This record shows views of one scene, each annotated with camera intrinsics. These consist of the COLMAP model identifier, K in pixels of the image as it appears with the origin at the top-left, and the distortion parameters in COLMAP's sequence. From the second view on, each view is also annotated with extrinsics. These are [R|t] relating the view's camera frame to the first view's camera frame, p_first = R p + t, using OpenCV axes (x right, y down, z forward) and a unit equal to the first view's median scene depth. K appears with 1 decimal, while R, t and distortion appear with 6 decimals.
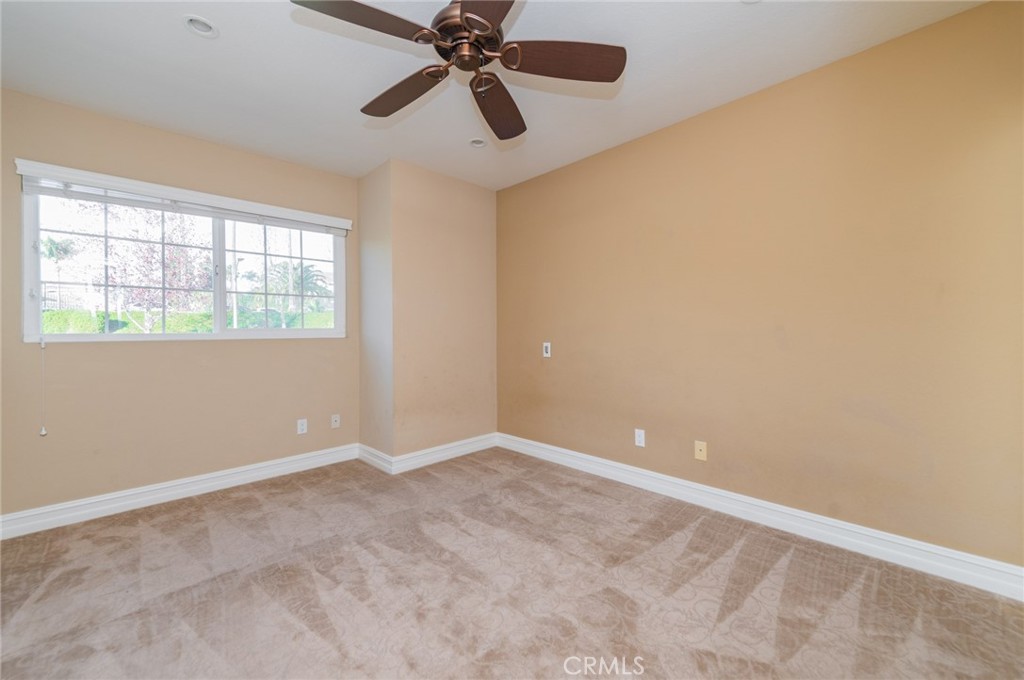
lens RADIAL K [[399.7, 0, 512.7], [0, 399.7, 337.0], [0, 0, 1]] dist [0.008749, -0.002911]
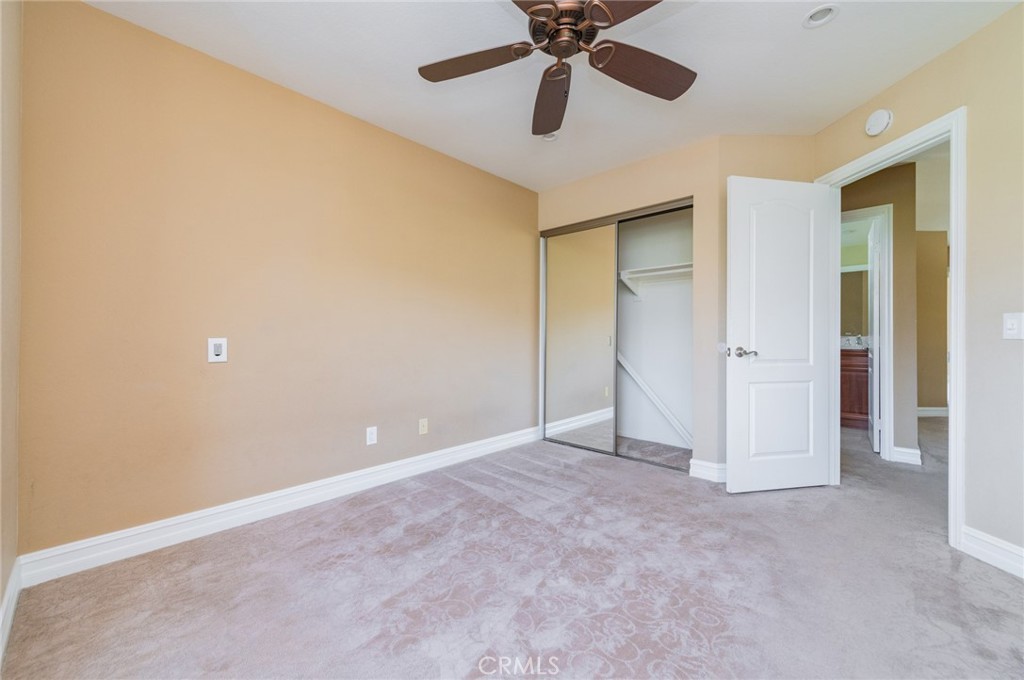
lens RADIAL K [[399.7, 0, 512.5], [0, 399.7, 339.6], [0, 0, 1]] dist [0.008749, -0.002911]
pose [[-0.034208, -0.001211, 0.999414, -0.740442], [0.002419, 0.999996, 0.001295, 0.021751], [-0.999412, 0.002462, -0.034205, 0.773229]]
